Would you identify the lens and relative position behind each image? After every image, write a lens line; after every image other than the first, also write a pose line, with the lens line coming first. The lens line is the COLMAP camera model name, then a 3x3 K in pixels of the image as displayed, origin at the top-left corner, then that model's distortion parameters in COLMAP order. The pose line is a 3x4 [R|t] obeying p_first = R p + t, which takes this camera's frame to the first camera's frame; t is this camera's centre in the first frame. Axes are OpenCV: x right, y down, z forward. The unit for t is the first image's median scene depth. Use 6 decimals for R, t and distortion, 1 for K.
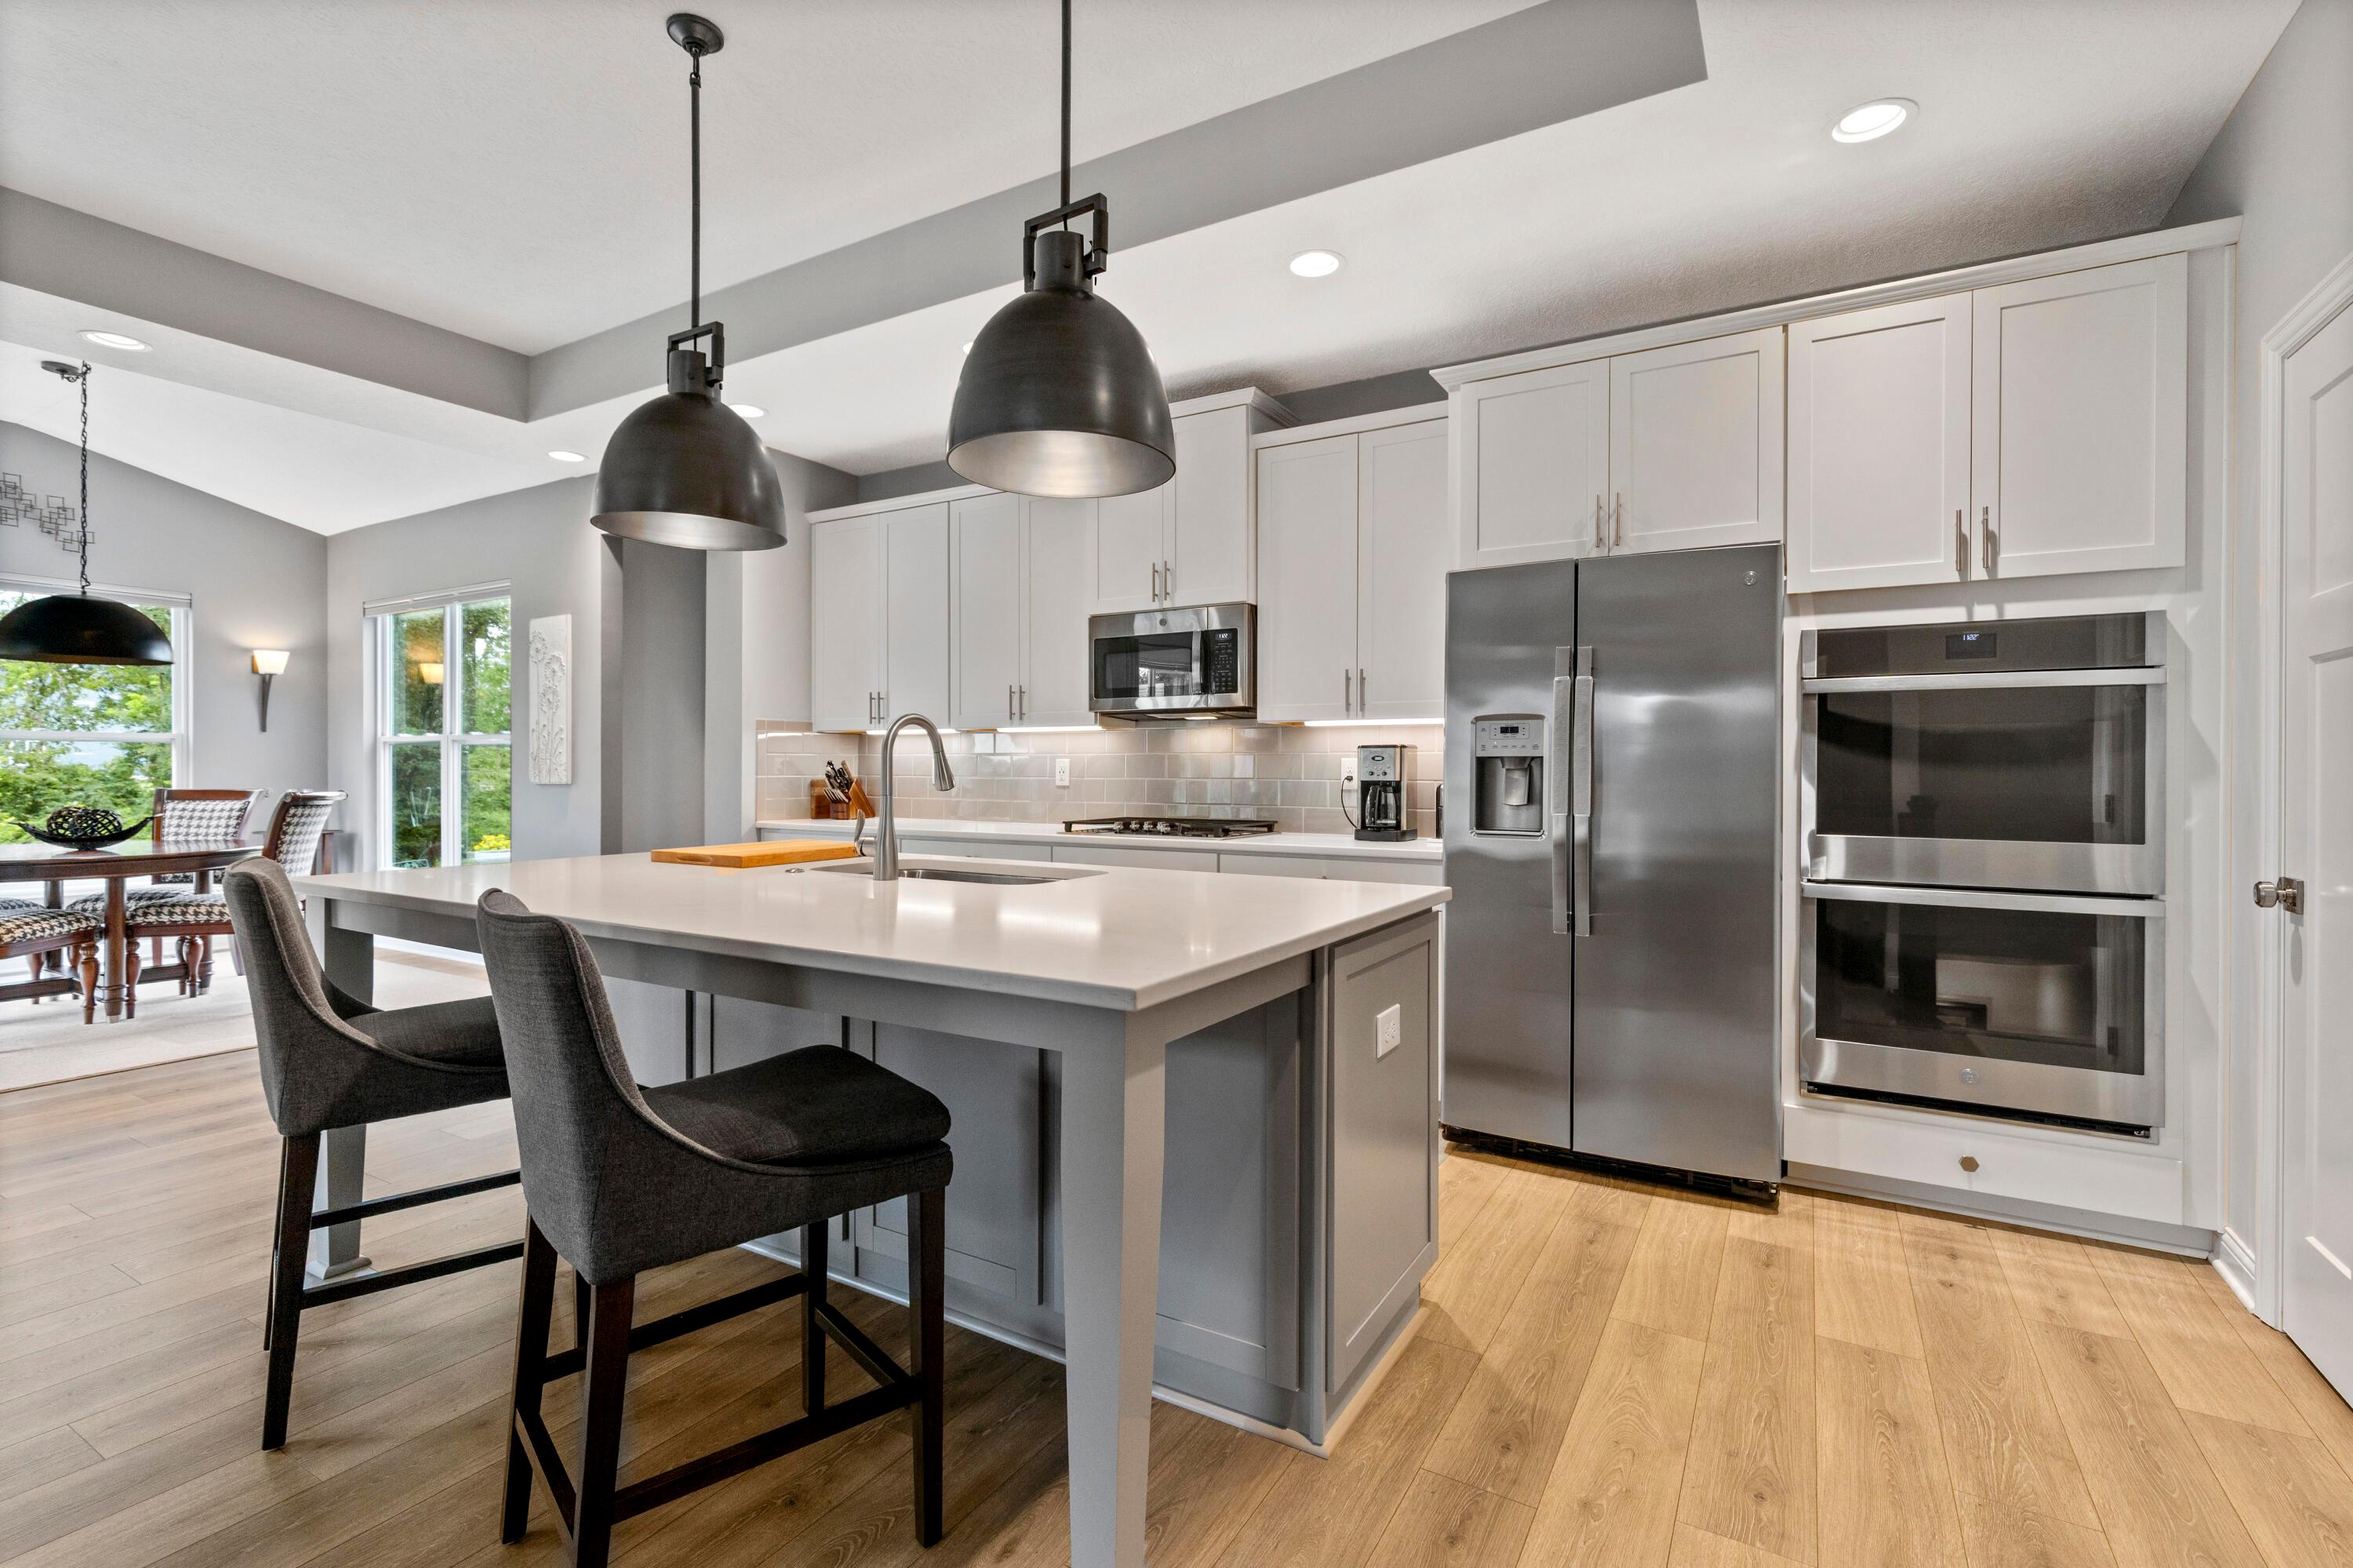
lens RADIAL K [[1078.1, 0, 1180.9], [0, 1078.1, 762.8], [0, 0, 1]] dist [0.002500, 0.000872]
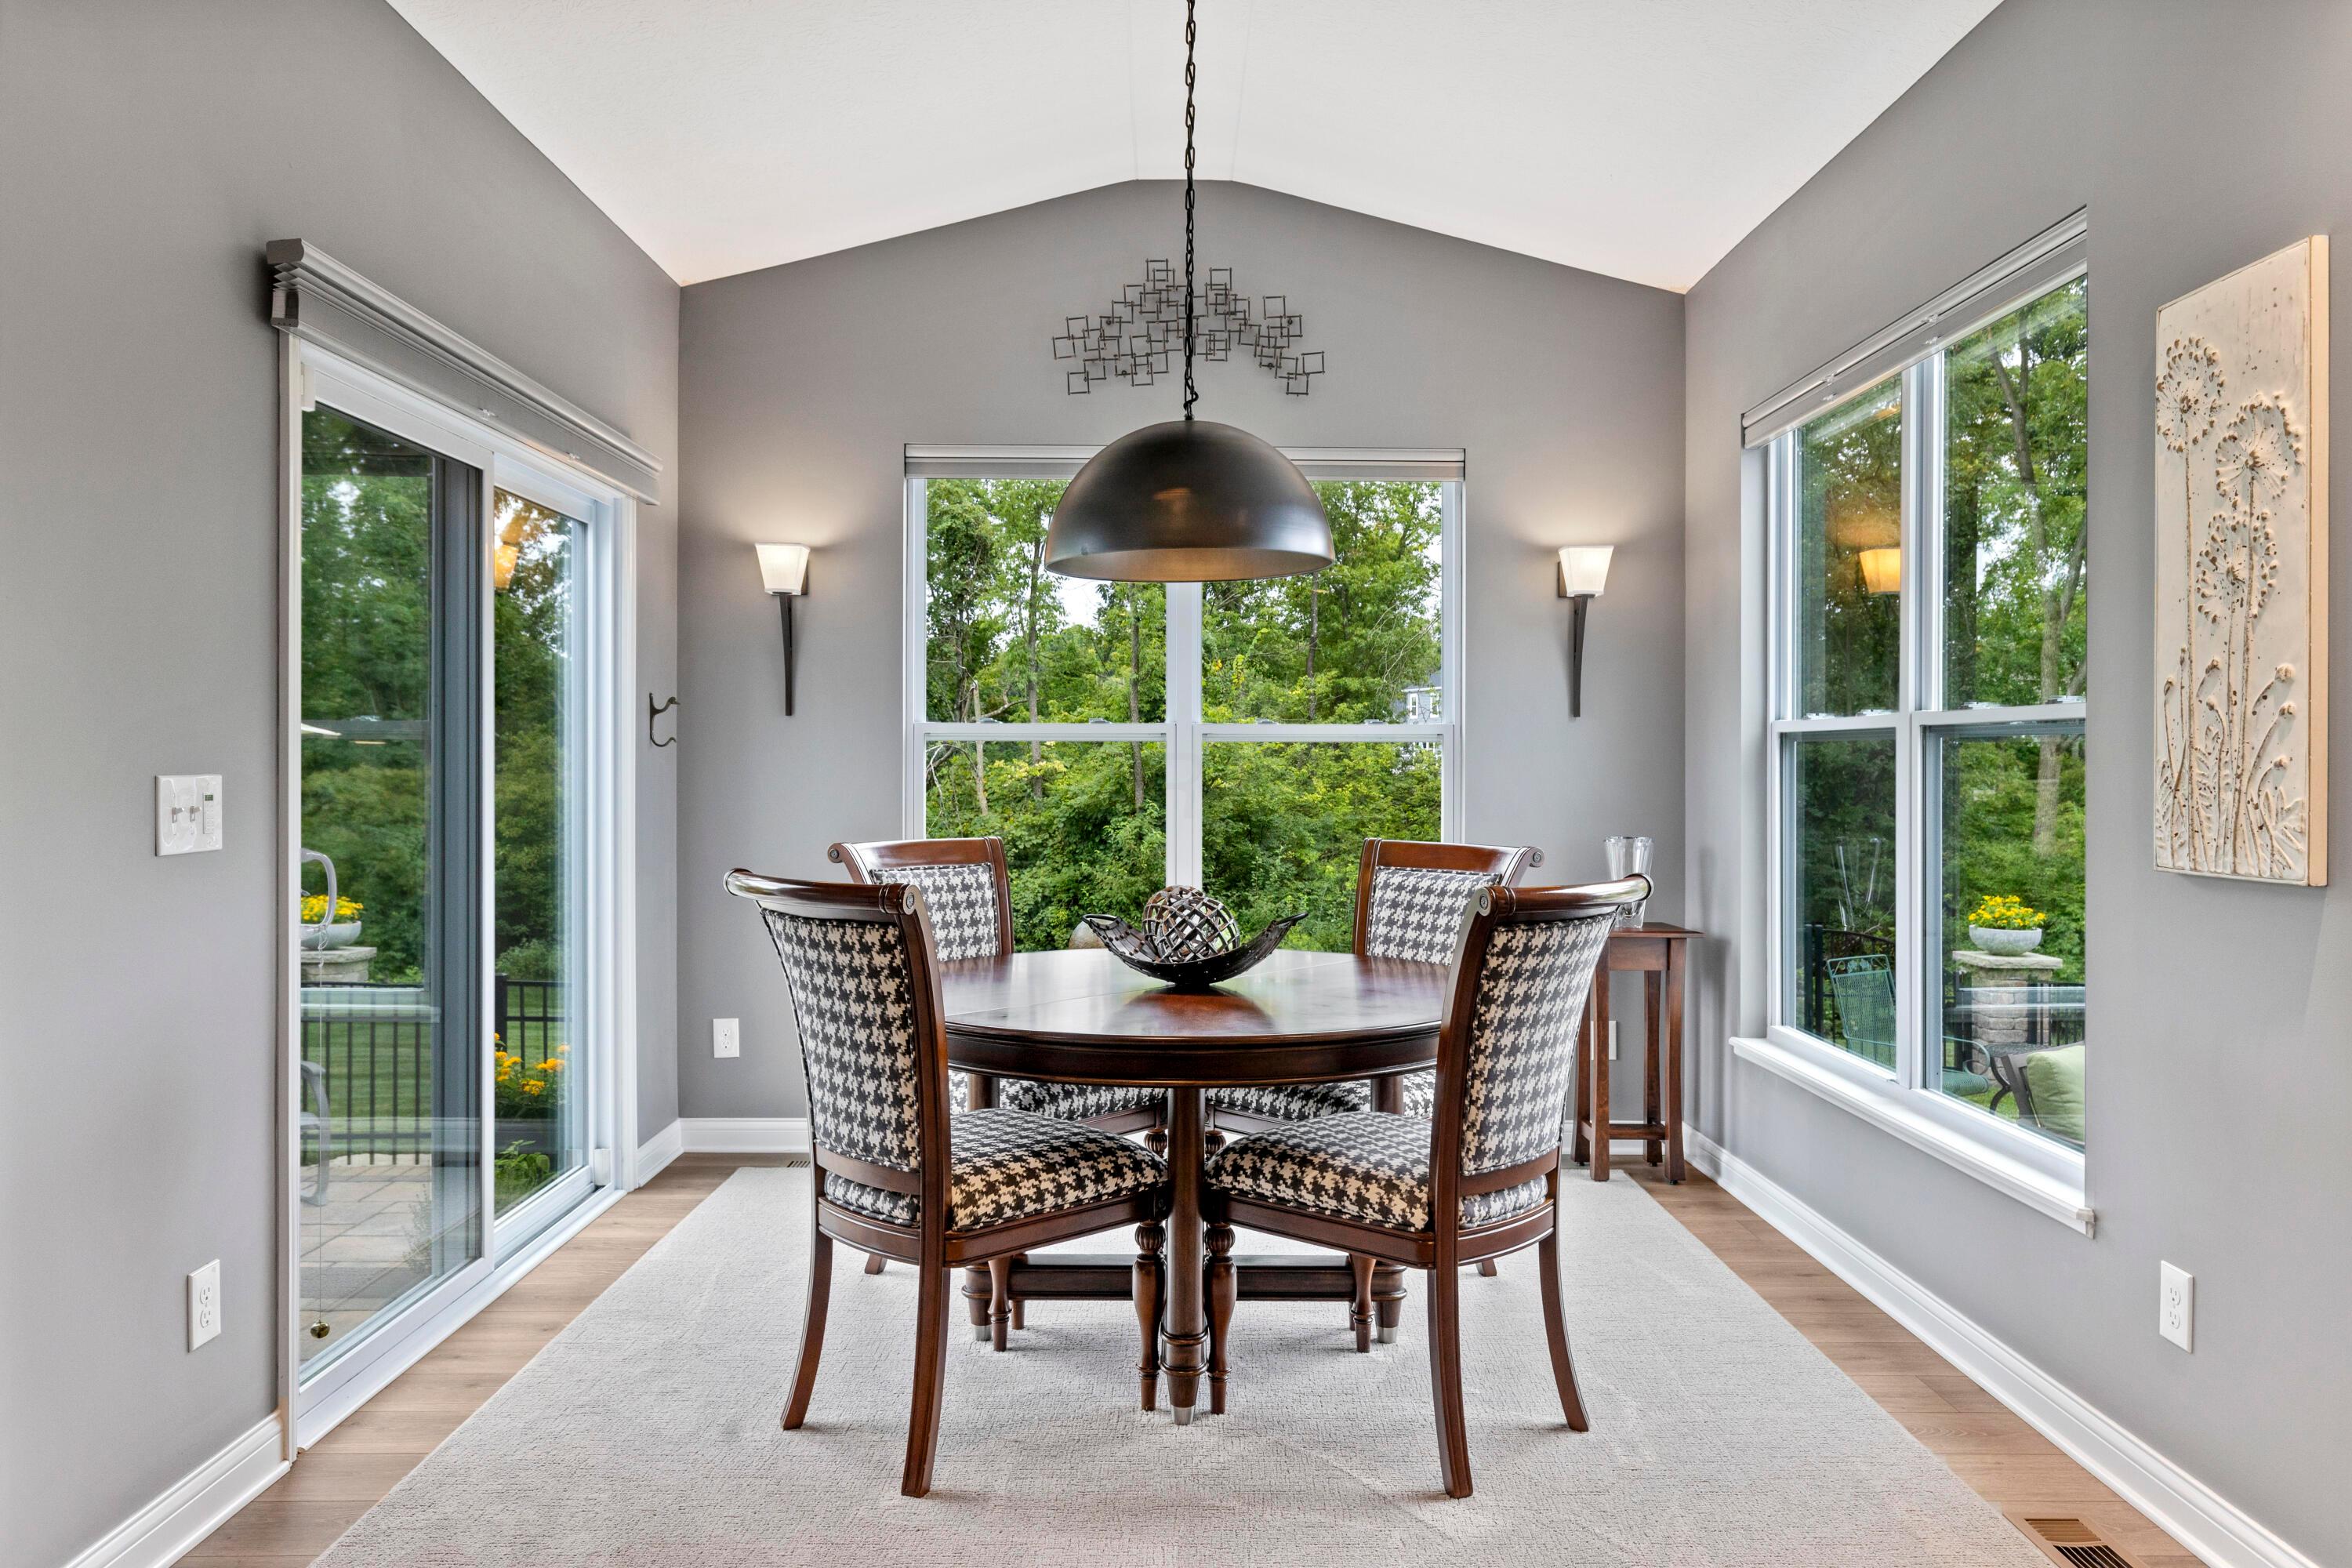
lens RADIAL K [[1693.7, 0, 1183.8], [0, 1693.7, 765.0], [0, 0, 1]] dist [0.000060, 0.002121]
pose [[0.530341, 0.001618, -0.847783, -0.351559], [0.002436, 0.999991, 0.003433, -0.011427], [0.847781, -0.003886, 0.530332, 0.529874]]
